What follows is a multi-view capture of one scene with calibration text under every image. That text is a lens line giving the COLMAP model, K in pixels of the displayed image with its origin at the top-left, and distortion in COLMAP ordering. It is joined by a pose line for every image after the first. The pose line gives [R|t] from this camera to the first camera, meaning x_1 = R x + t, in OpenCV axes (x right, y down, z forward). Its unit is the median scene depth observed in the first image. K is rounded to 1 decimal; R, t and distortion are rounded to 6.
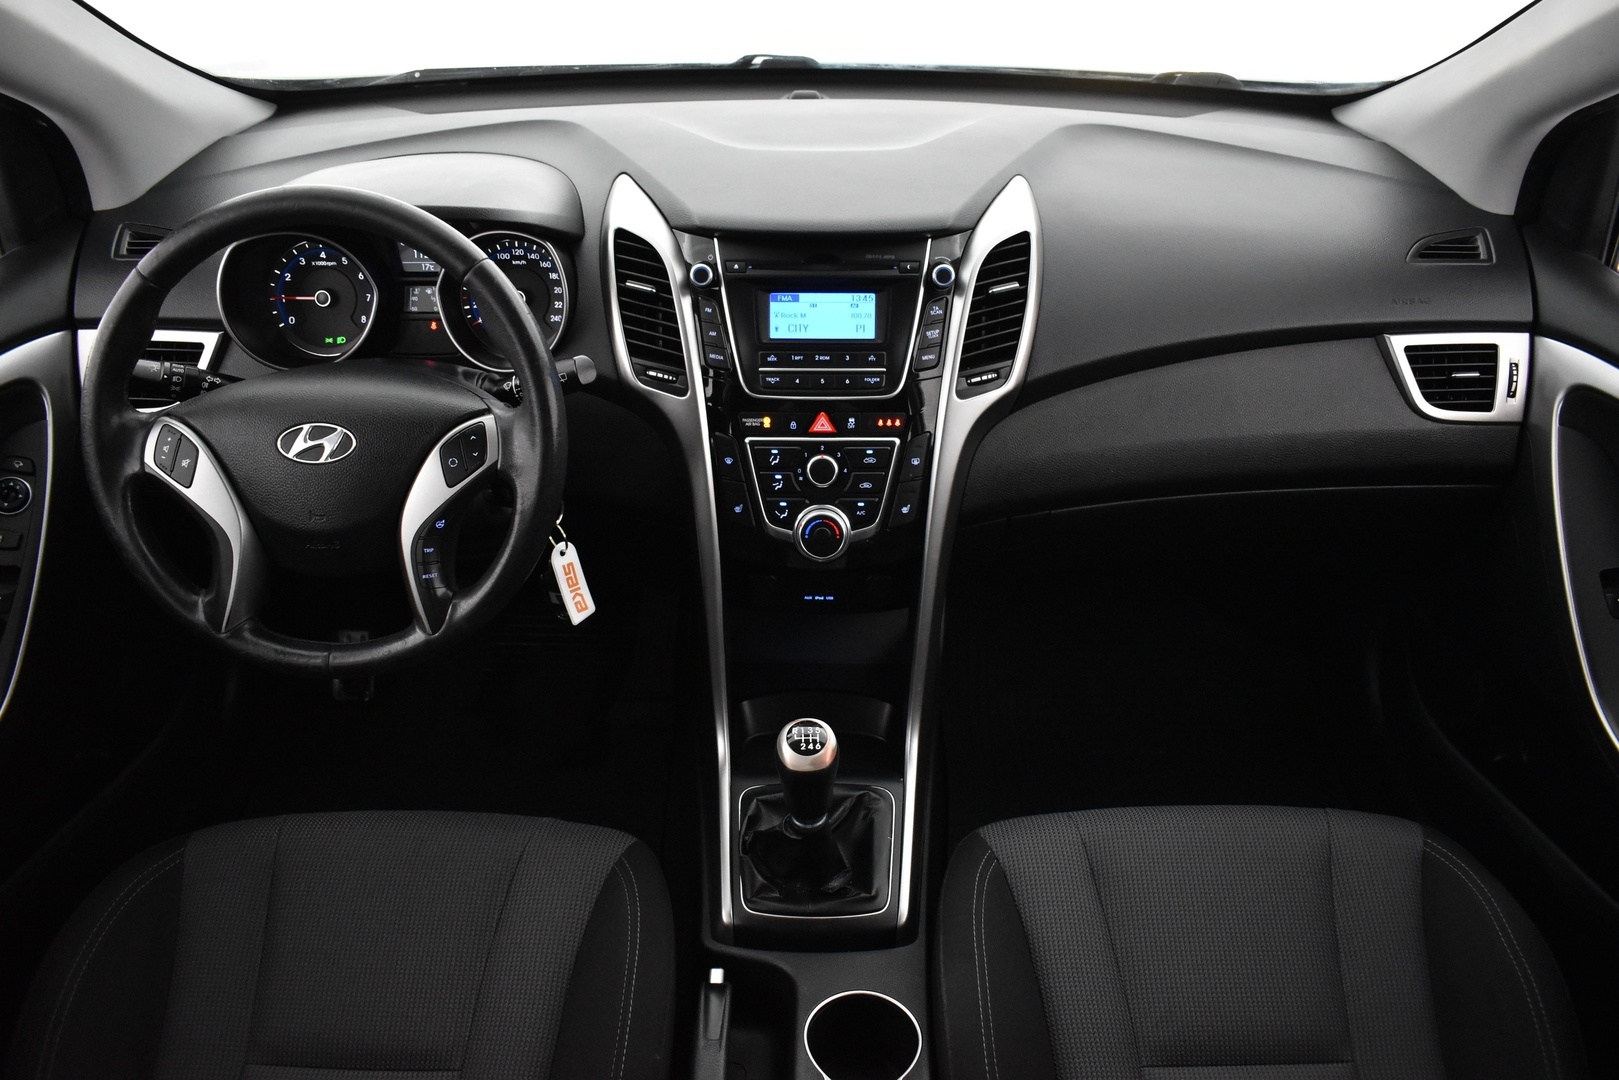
lens RADIAL K [[1246.1, 0, 811.9], [0, 1246.1, 545.1], [0, 0, 1]] dist [-0.106564, 0.015090]
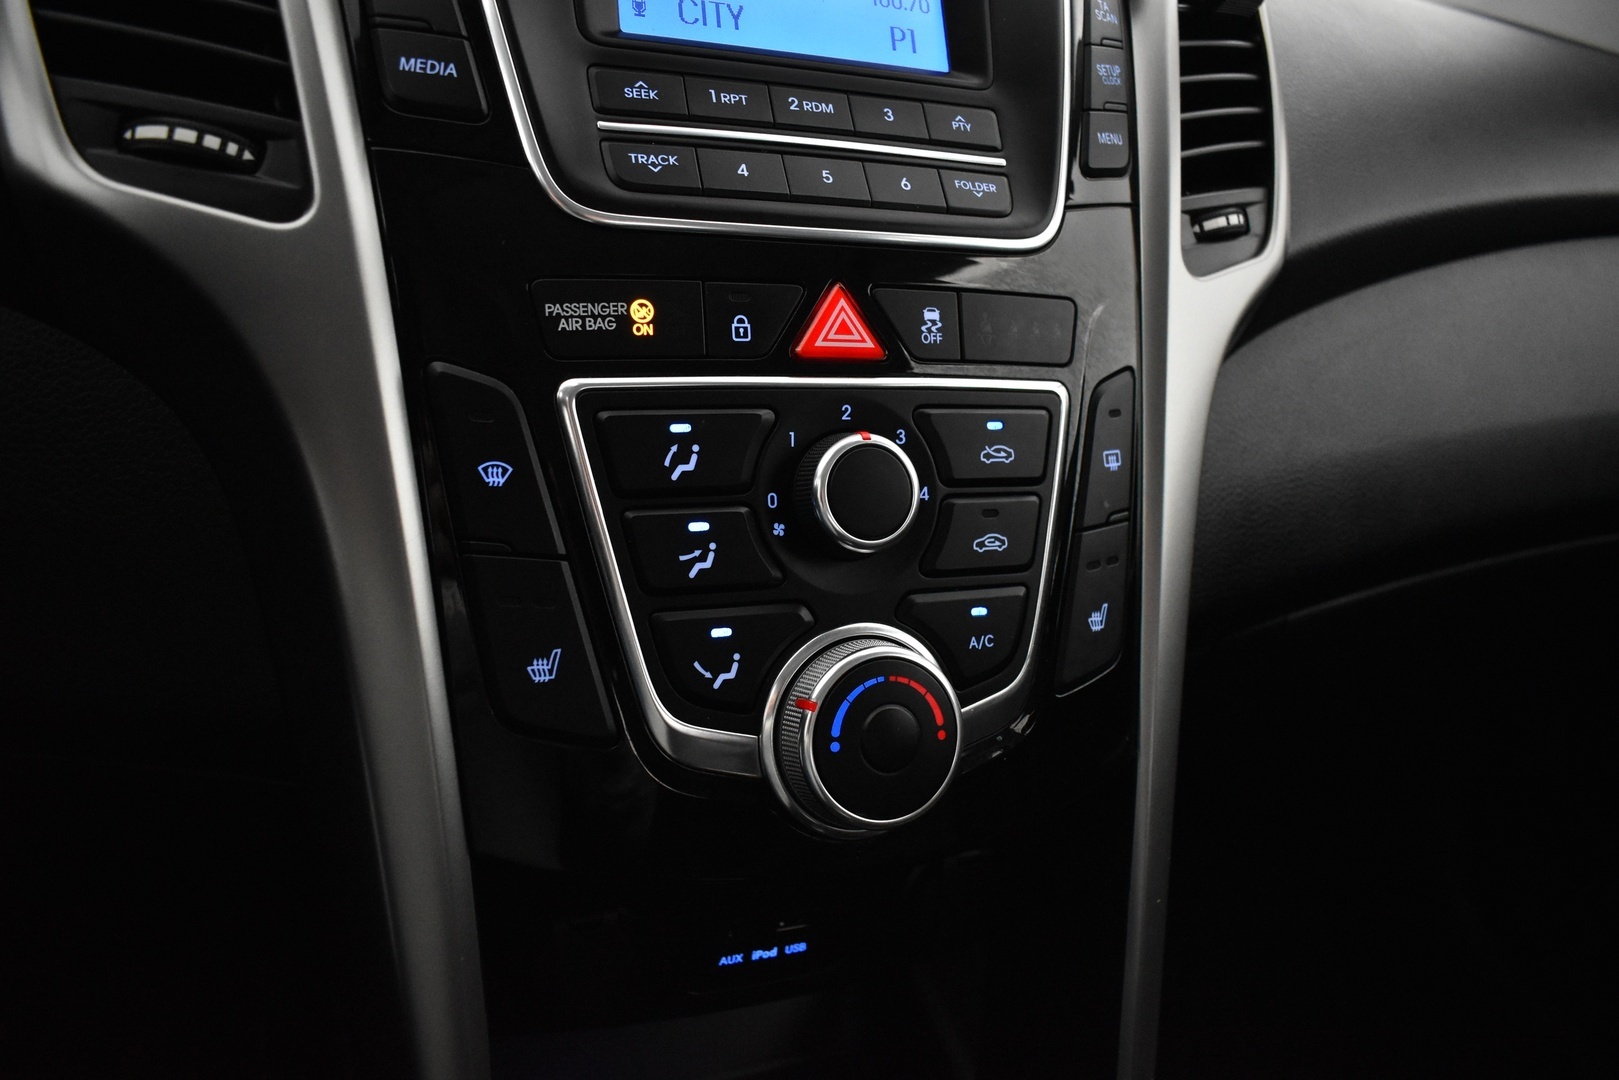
lens RADIAL K [[1246.1, 0, 810.3], [0, 1246.1, 539.7], [0, 0, 1]] dist [-0.106564, 0.015090]
pose [[0.912981, -0.049400, 0.405001, -0.110183], [0.123679, 0.979446, -0.159337, -0.008545], [-0.388806, 0.195562, 0.900325, 0.762707]]
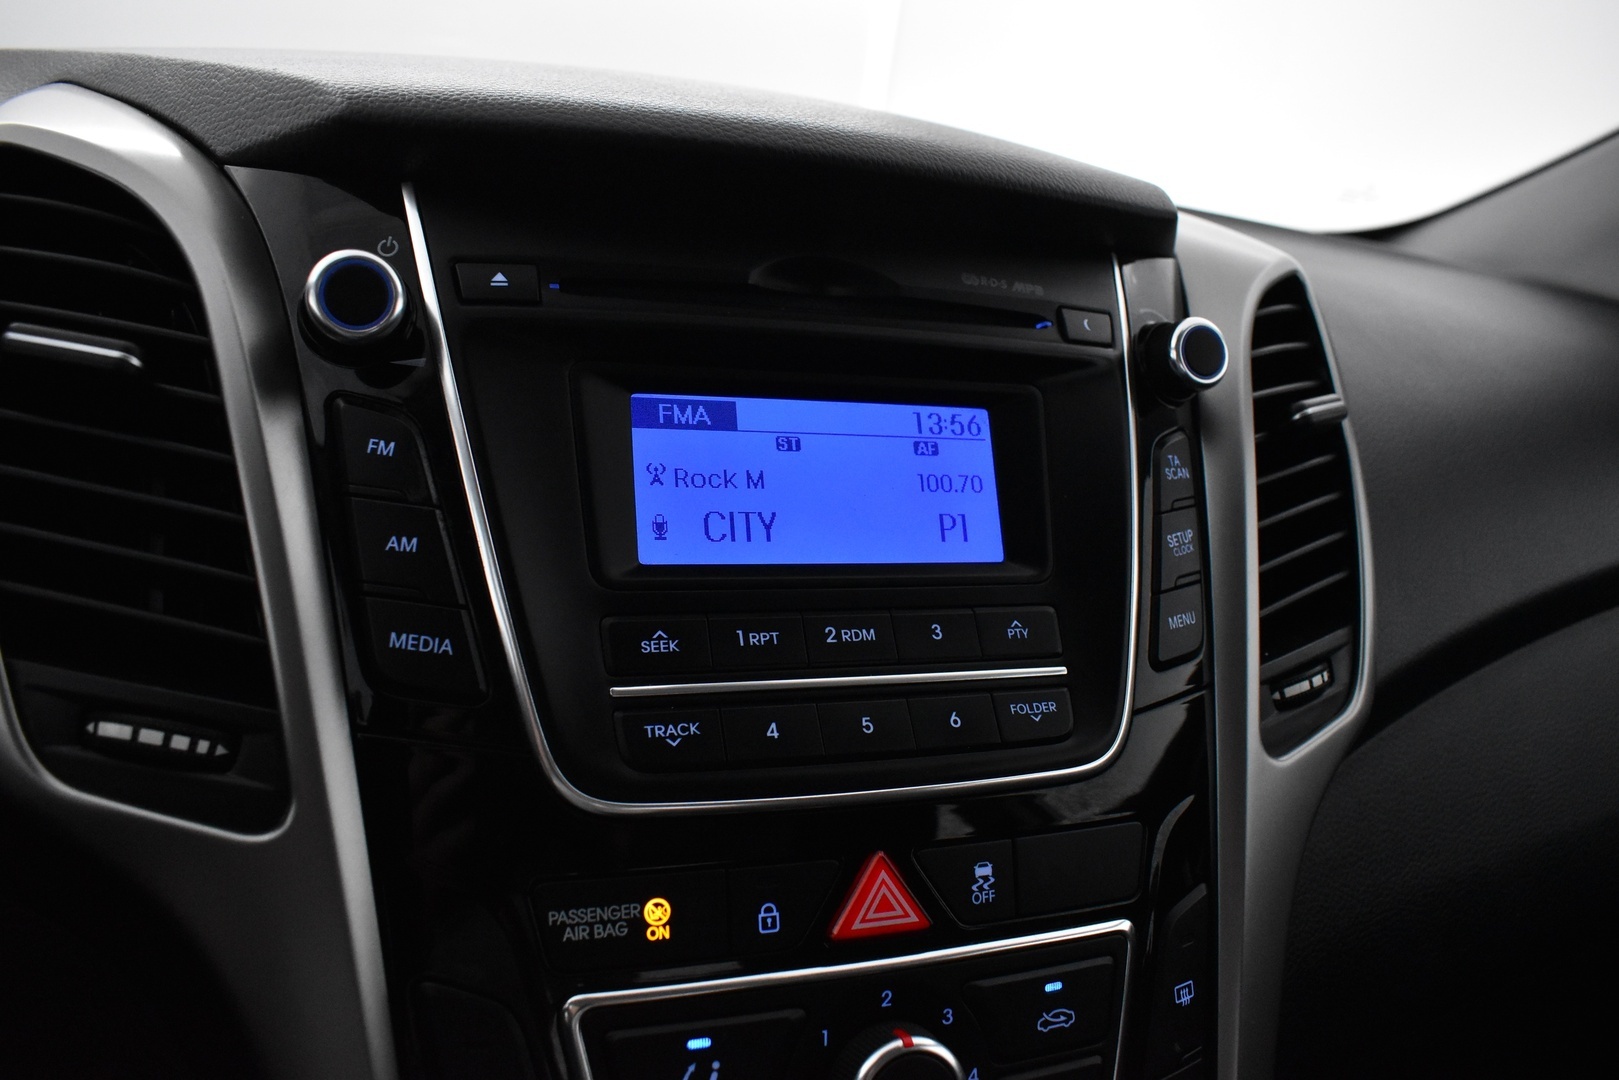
lens RADIAL K [[1246.1, 0, 809.0], [0, 1246.1, 537.2], [0, 0, 1]] dist [-0.106564, 0.015090]
pose [[0.929809, -0.003429, 0.368028, -0.093321], [0.107999, 0.958478, -0.263925, -0.102818], [-0.351841, 0.285146, 0.891571, 0.765402]]
